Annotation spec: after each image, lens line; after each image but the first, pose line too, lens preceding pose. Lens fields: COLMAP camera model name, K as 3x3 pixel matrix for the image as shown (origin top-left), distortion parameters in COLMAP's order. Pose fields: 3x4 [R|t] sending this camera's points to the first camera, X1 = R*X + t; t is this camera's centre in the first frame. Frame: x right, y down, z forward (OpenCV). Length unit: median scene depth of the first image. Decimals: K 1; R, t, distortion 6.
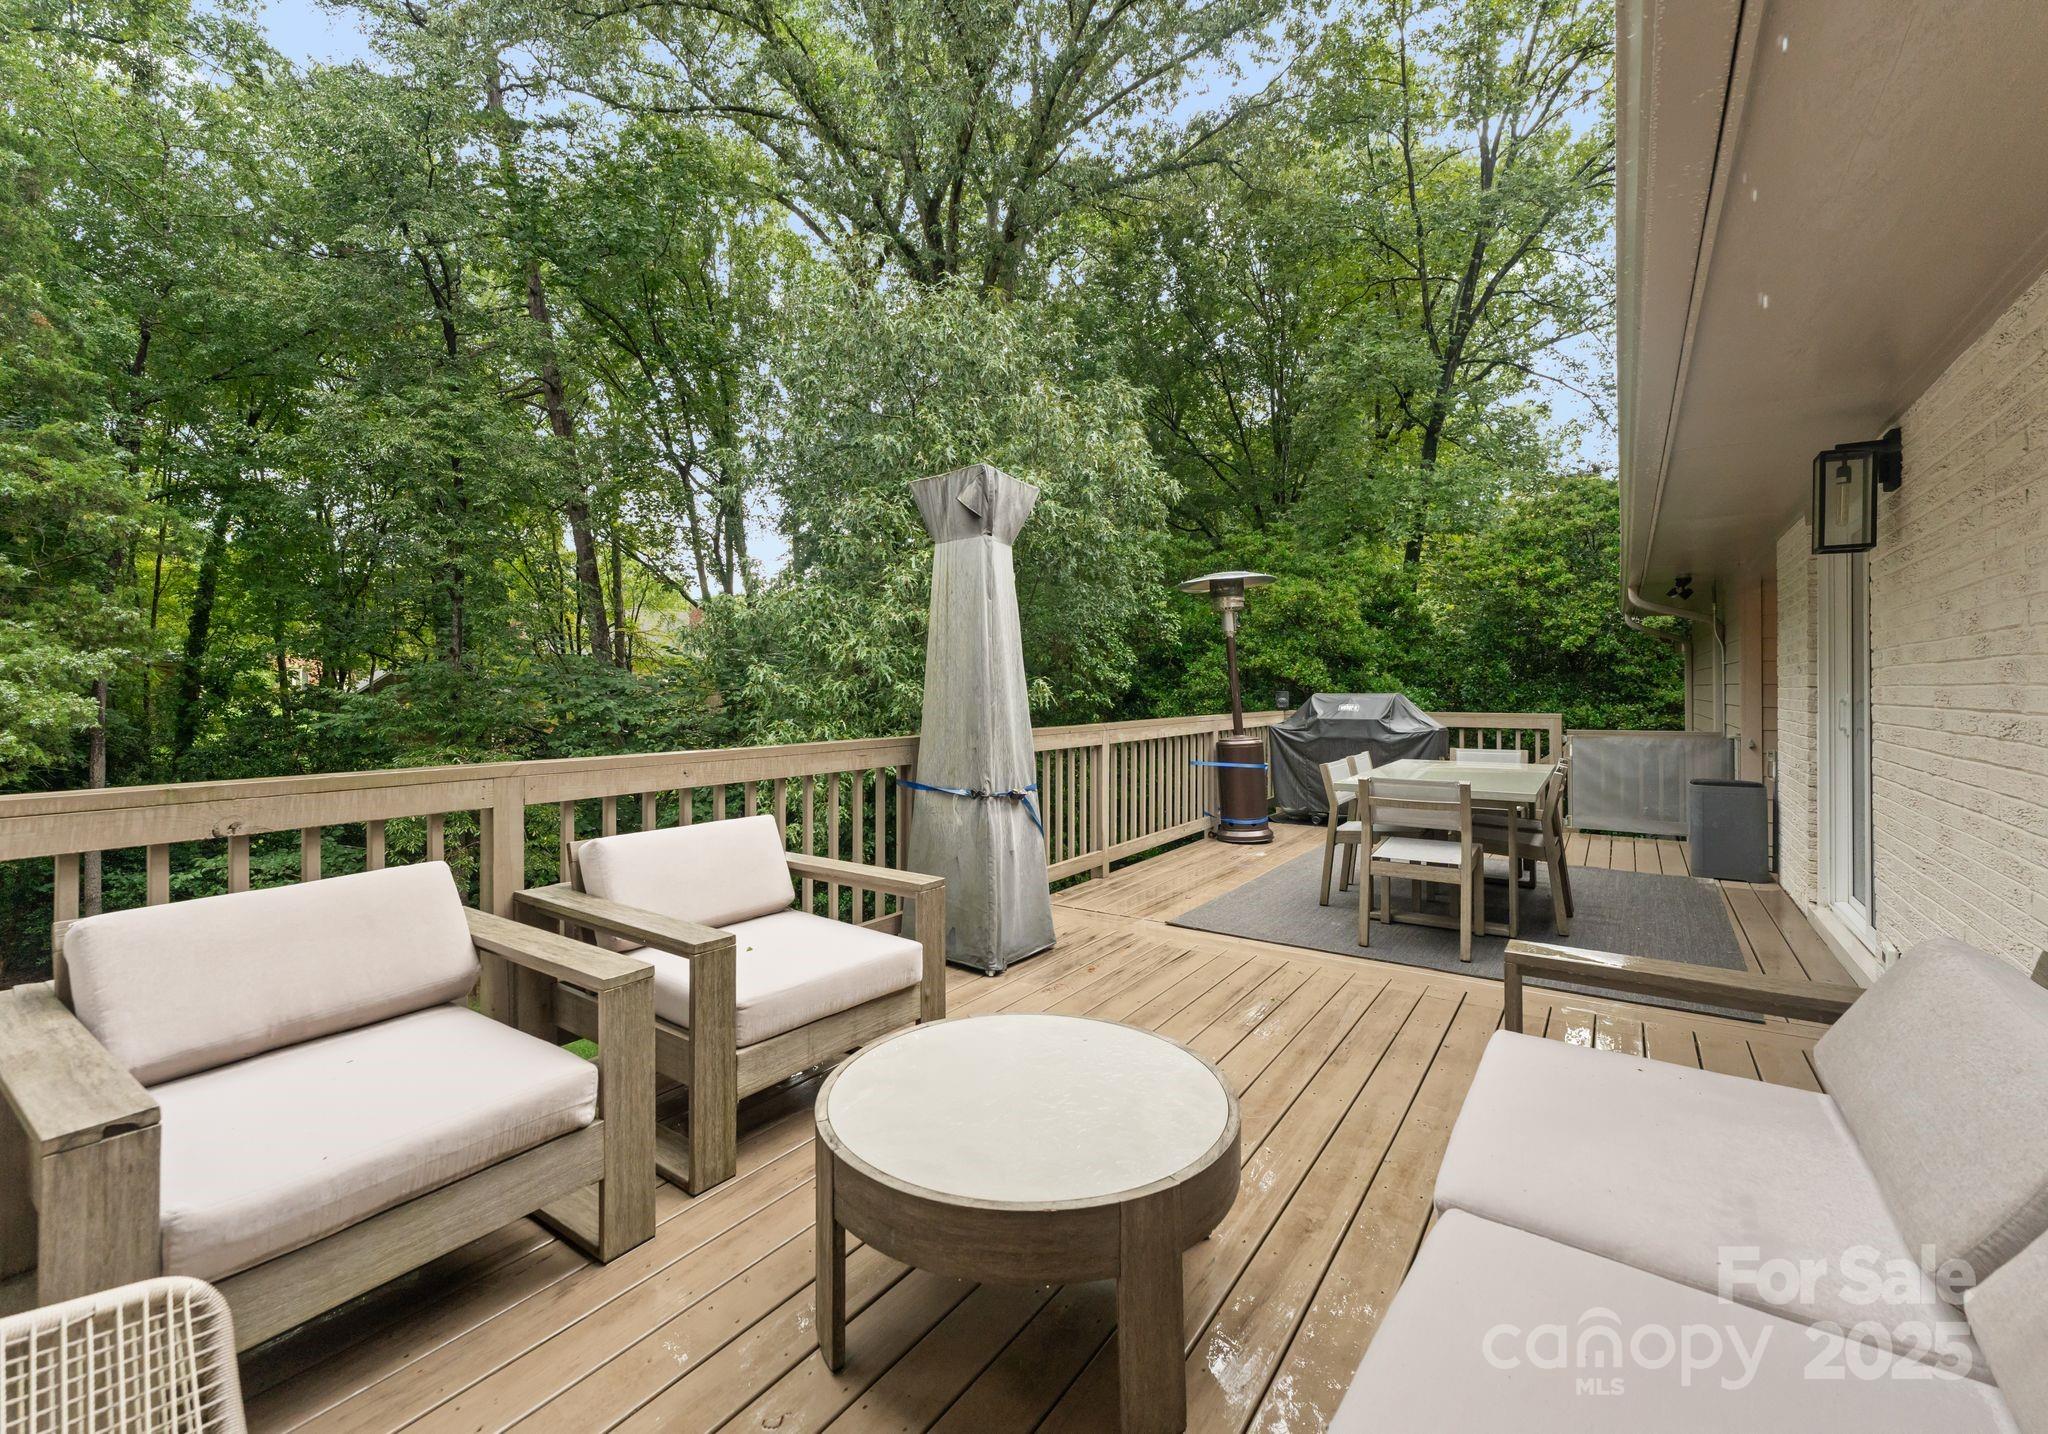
lens RADIAL K [[871.9, 0, 1014.5], [0, 871.9, 686.9], [0, 0, 1]] dist [0.003472, 0.000048]
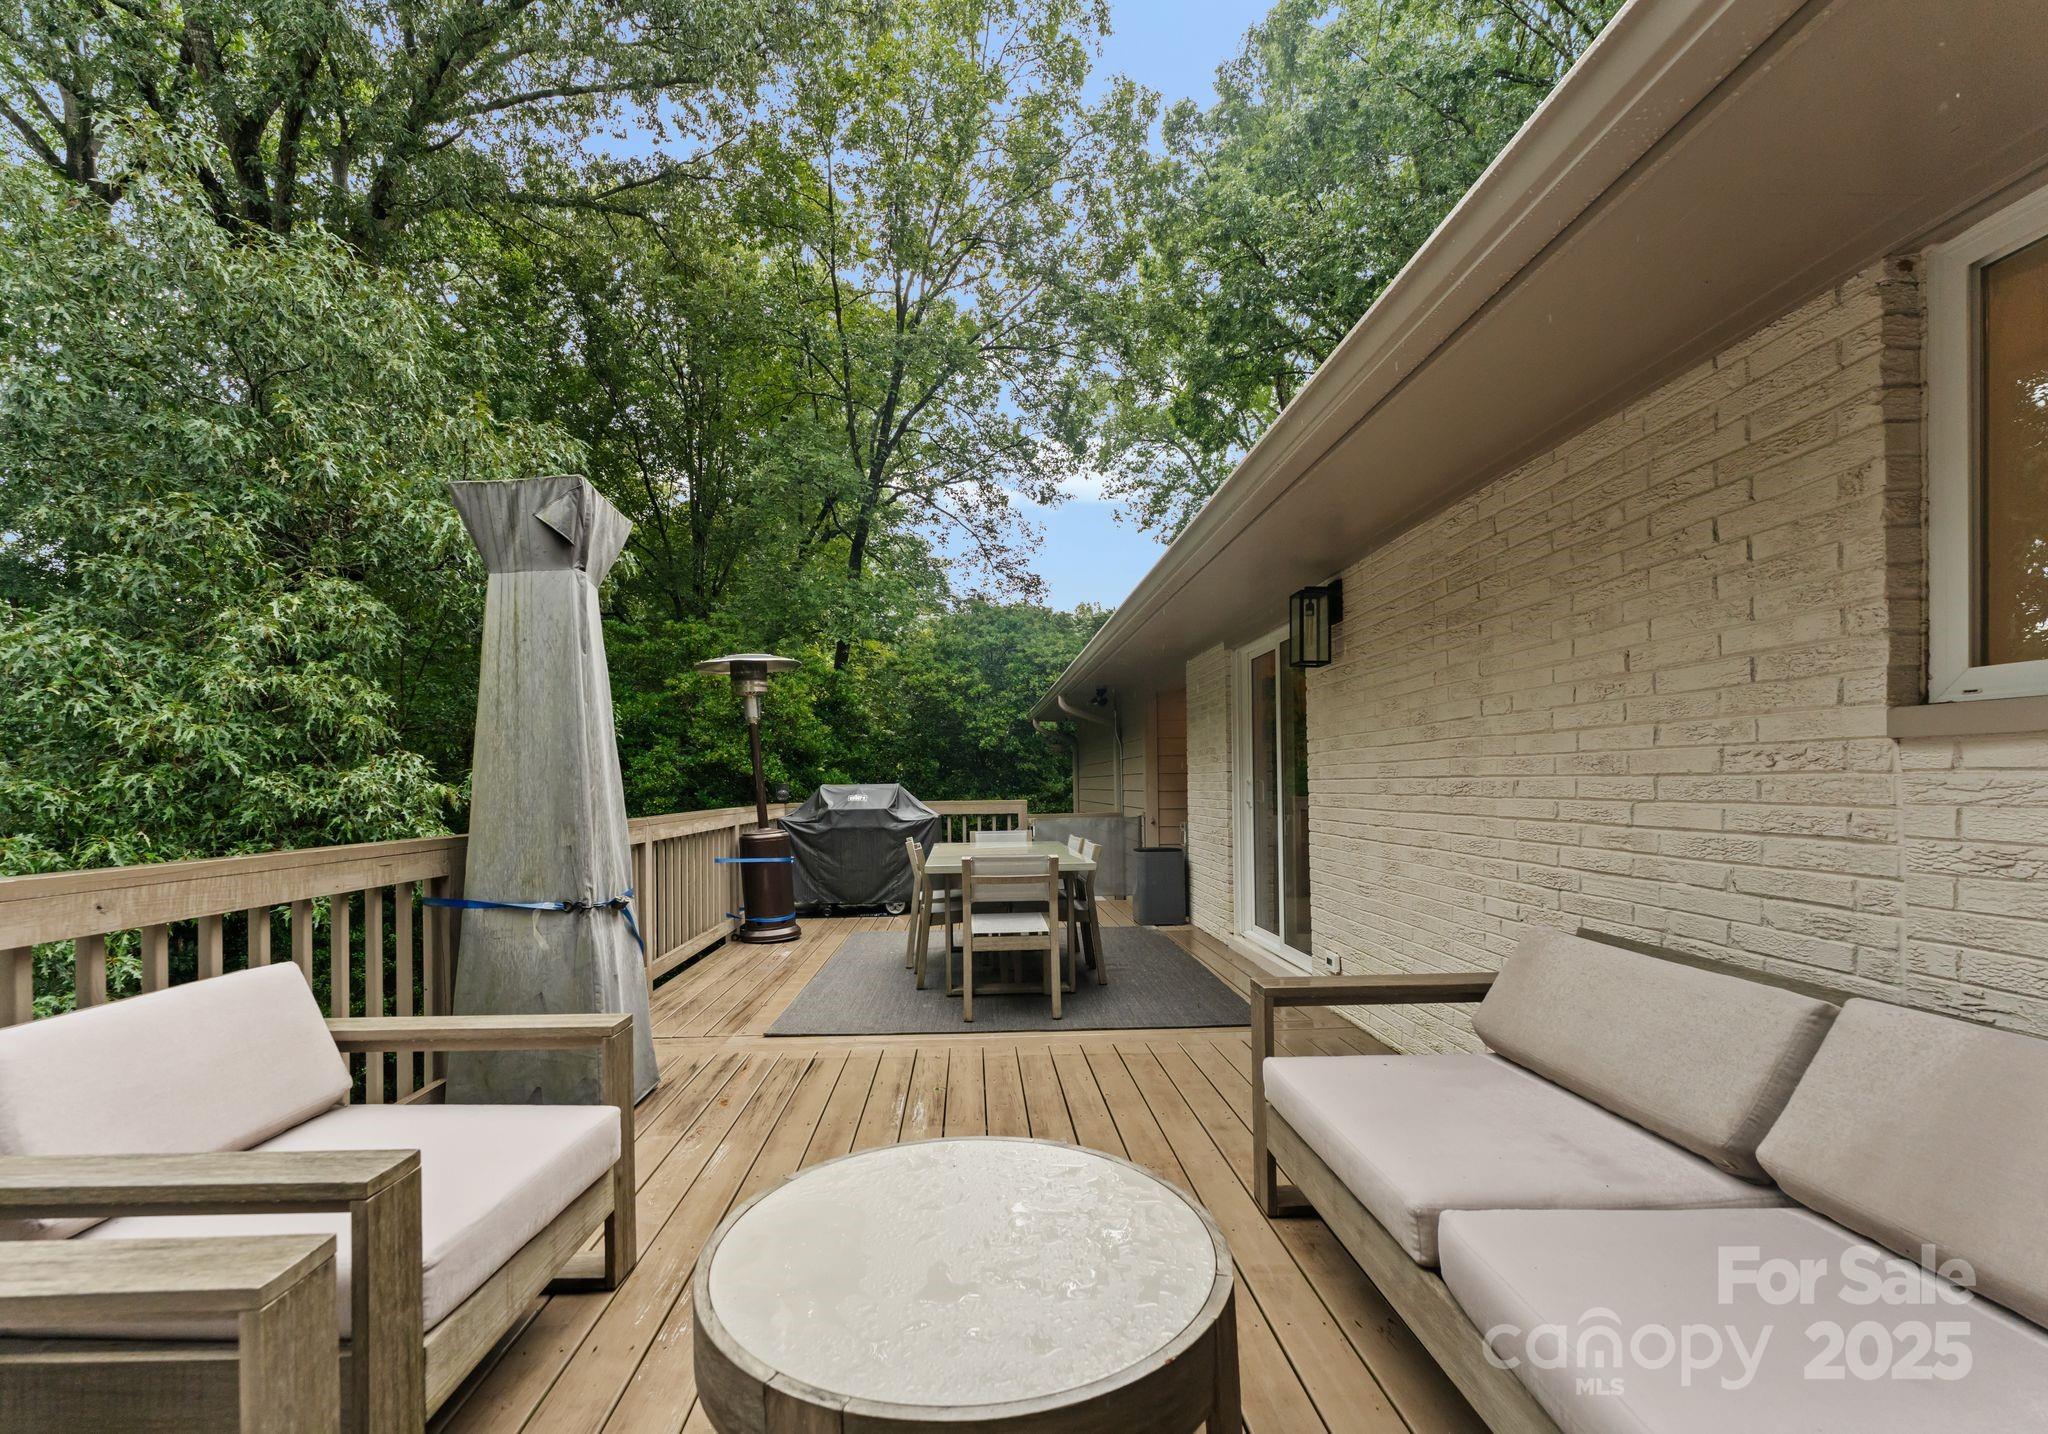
lens RADIAL K [[886.8, 0, 1002.6], [0, 886.8, 784.9], [0, 0, 1]] dist [0.001548, -0.000227]
pose [[0.800455, -0.007100, 0.599351, -0.102696], [0.008654, 0.999963, 0.000288, 0.009853], [-0.599331, 0.004956, 0.800486, 0.074717]]
